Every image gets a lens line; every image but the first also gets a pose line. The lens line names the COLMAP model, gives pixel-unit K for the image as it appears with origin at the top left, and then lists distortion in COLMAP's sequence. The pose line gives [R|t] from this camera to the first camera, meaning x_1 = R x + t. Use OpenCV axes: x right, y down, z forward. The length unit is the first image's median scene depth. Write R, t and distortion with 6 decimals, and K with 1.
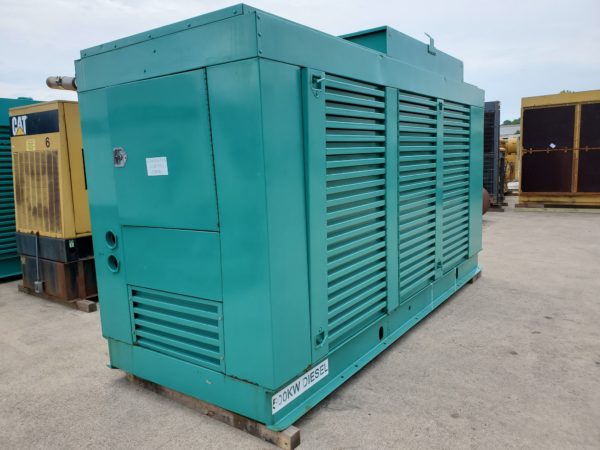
lens RADIAL K [[474.3, 0, 300.0], [0, 474.3, 225.0], [0, 0, 1]] dist [0.003667, 0.009512]
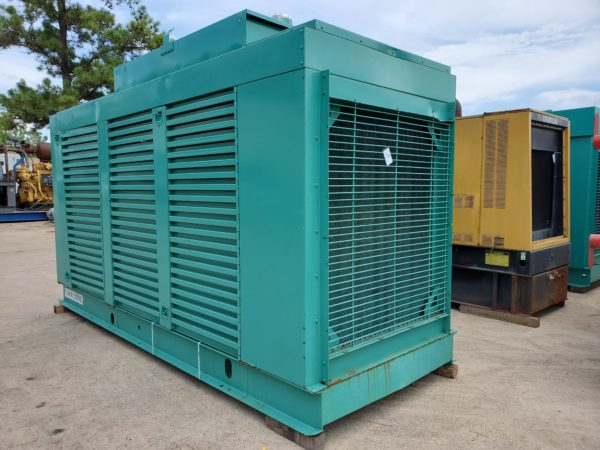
lens RADIAL K [[472.5, 0, 291.6], [0, 472.5, 222.0], [0, 0, 1]] dist [0.007260, 0.013688]
pose [[-0.204363, 0.114871, -0.972132, 1.151443], [-0.123747, 0.982092, 0.142062, -0.232721], [0.971042, 0.149331, -0.186488, 1.519658]]
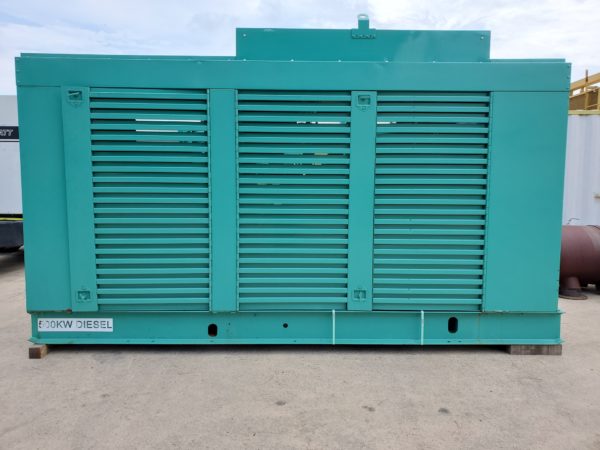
lens RADIAL K [[472.5, 0, 291.6], [0, 472.5, 222.0], [0, 0, 1]] dist [0.007260, 0.013688]
pose [[0.589797, 0.114092, -0.799451, 0.972533], [-0.146423, 0.988669, 0.033073, -0.054458], [0.794166, 0.097552, 0.599820, 0.466714]]
